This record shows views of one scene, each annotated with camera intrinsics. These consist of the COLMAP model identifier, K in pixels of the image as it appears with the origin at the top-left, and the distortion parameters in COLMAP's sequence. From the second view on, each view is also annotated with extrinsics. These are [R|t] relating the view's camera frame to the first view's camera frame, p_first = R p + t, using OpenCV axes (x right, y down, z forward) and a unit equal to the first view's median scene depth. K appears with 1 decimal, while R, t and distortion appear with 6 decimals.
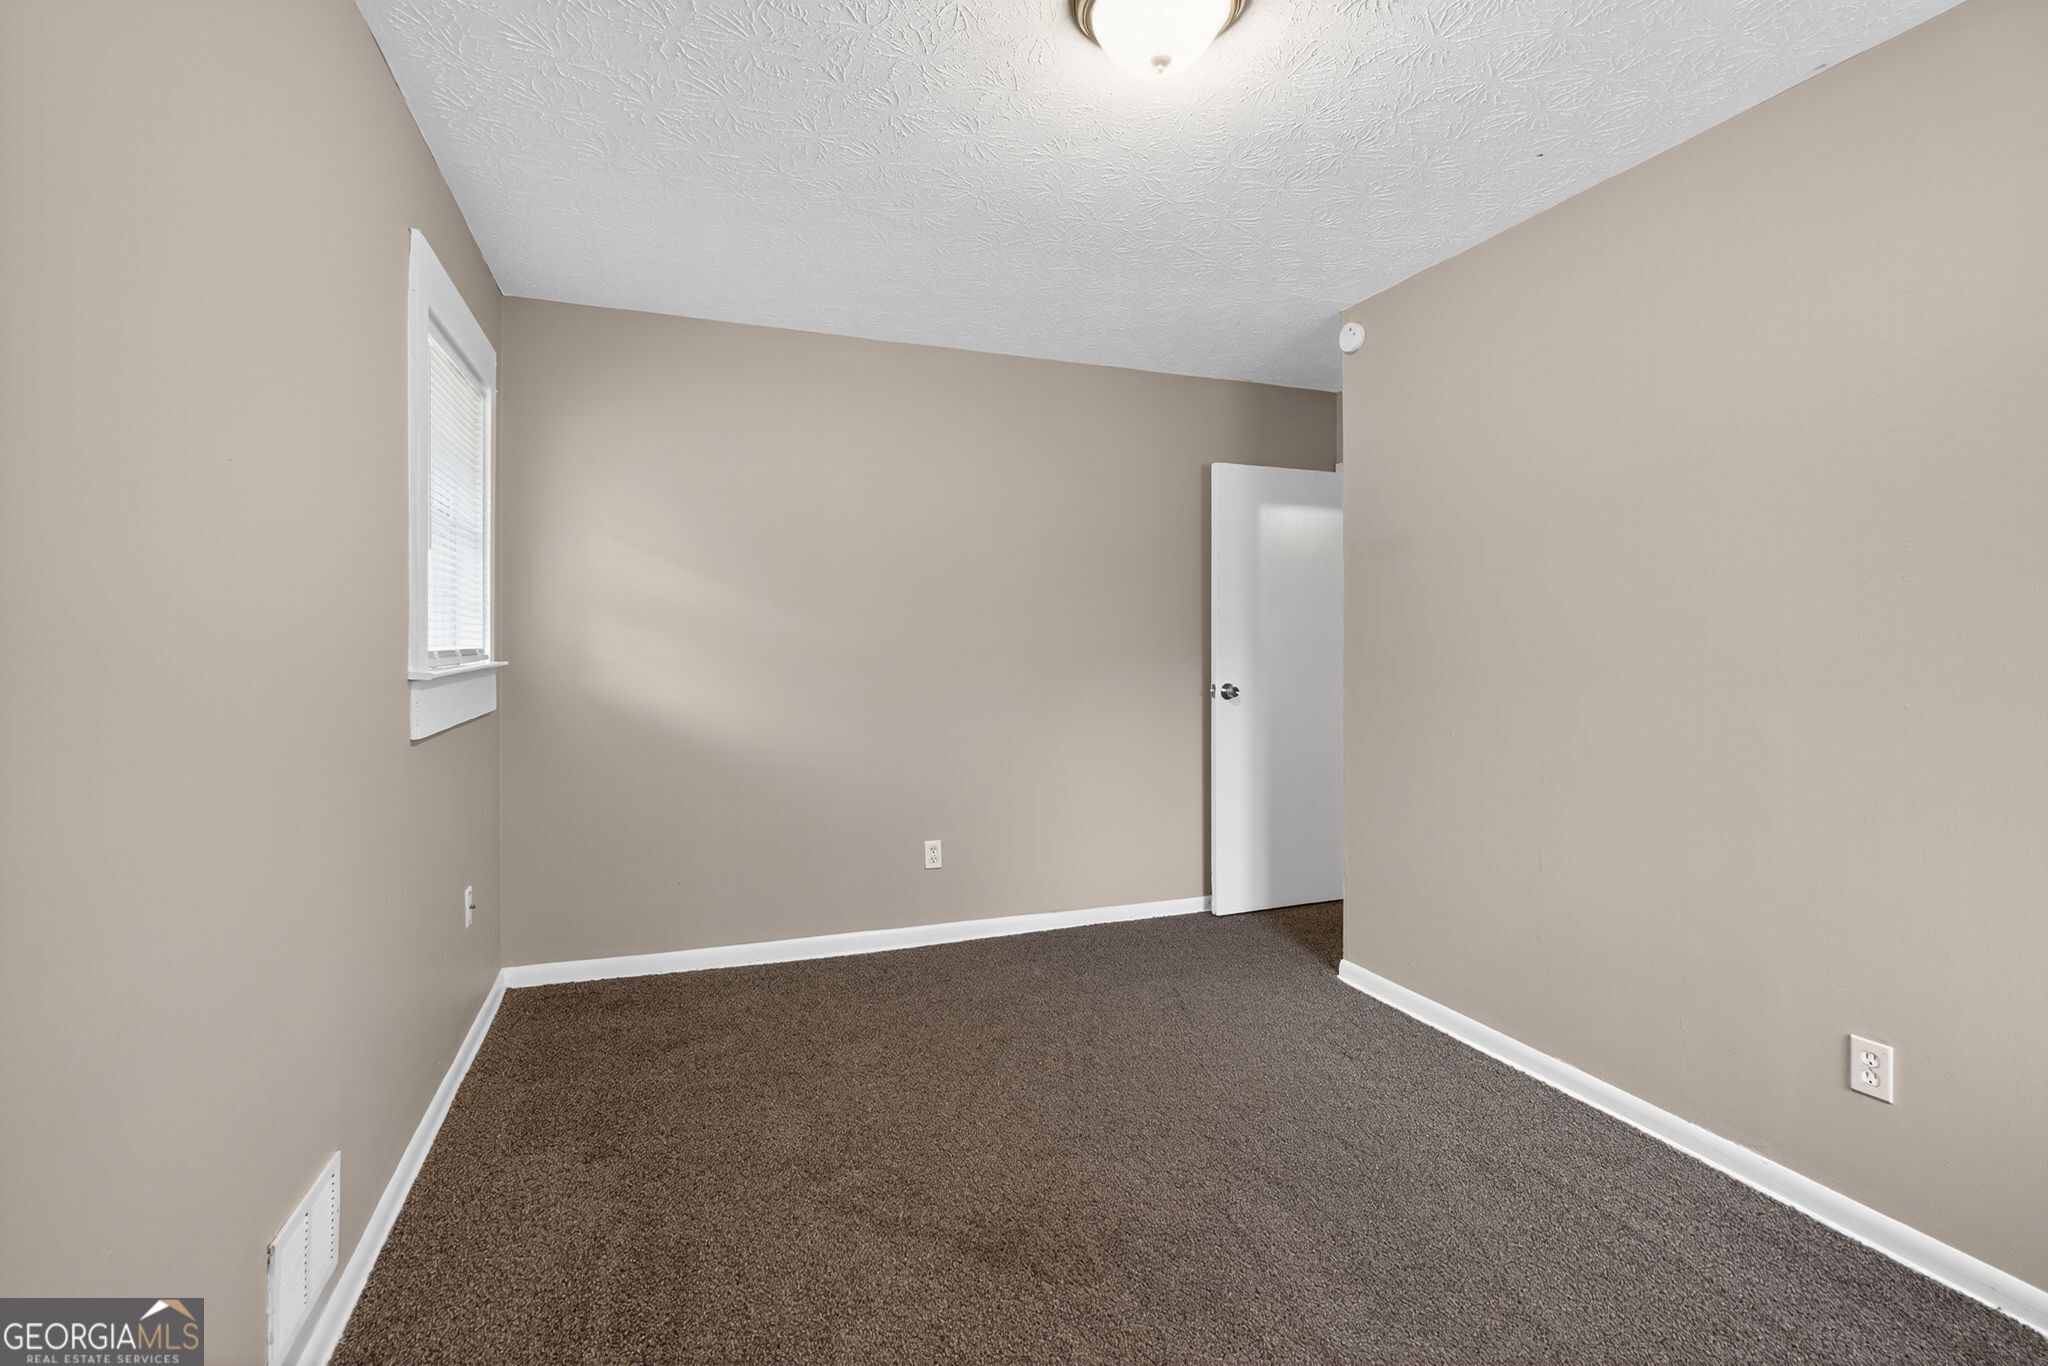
lens RADIAL K [[915.2, 0, 1026.5], [0, 915.2, 628.4], [0, 0, 1]] dist [0.010824, 0.000130]
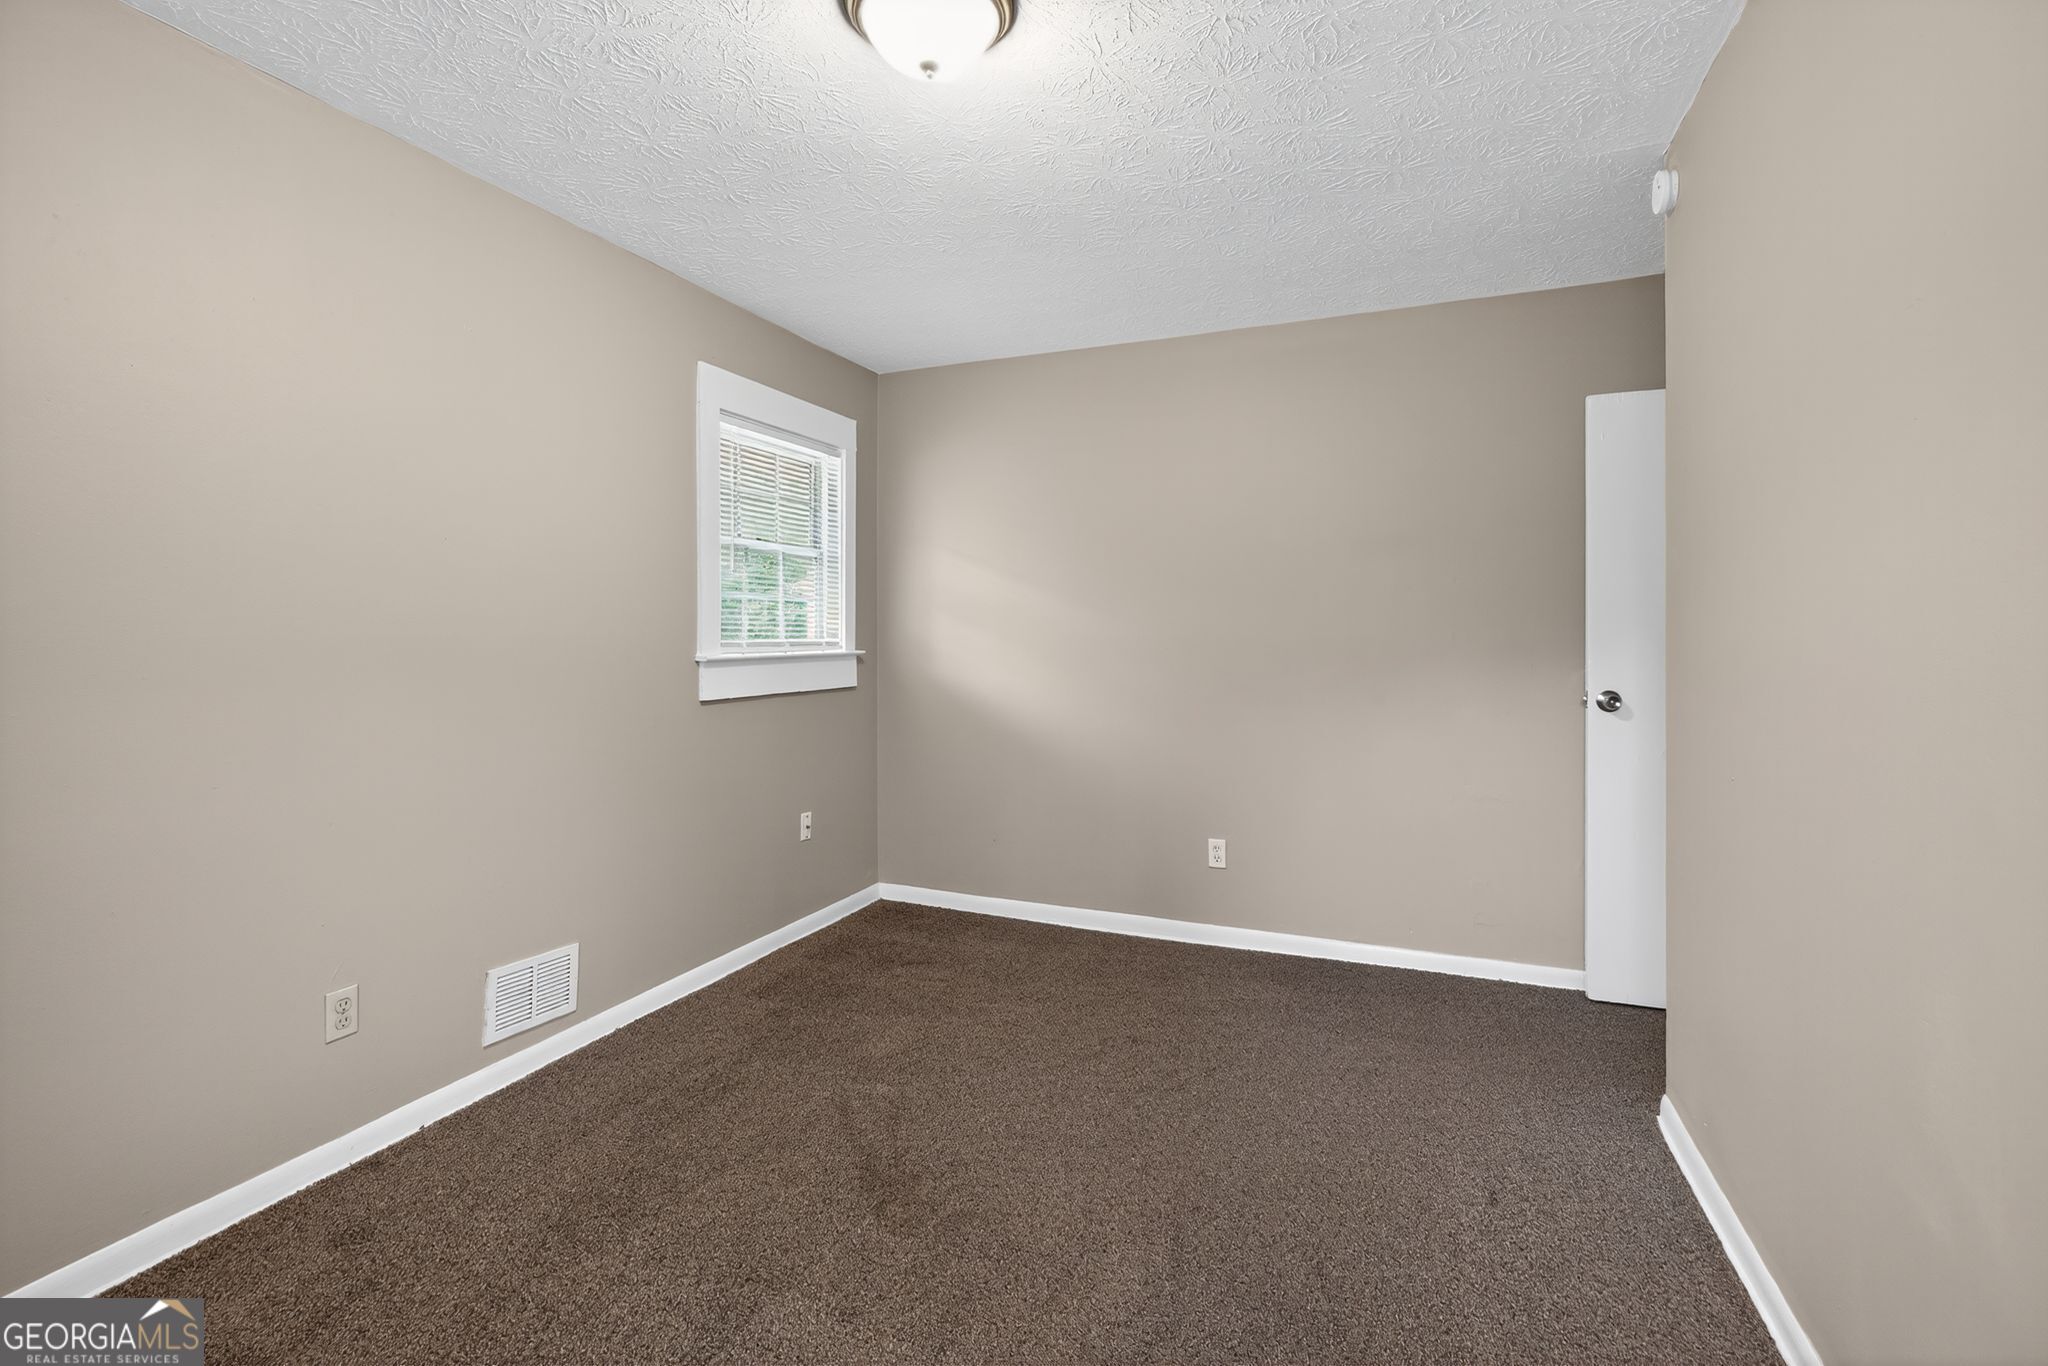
lens RADIAL K [[921.1, 0, 1016.9], [0, 921.1, 616.1], [0, 0, 1]] dist [-0.013816, 0.000298]
pose [[0.722945, -0.013975, -0.690764, 0.469812], [0.013591, 0.999890, -0.006004, -0.001305], [0.690772, -0.005047, 0.723055, 0.169424]]
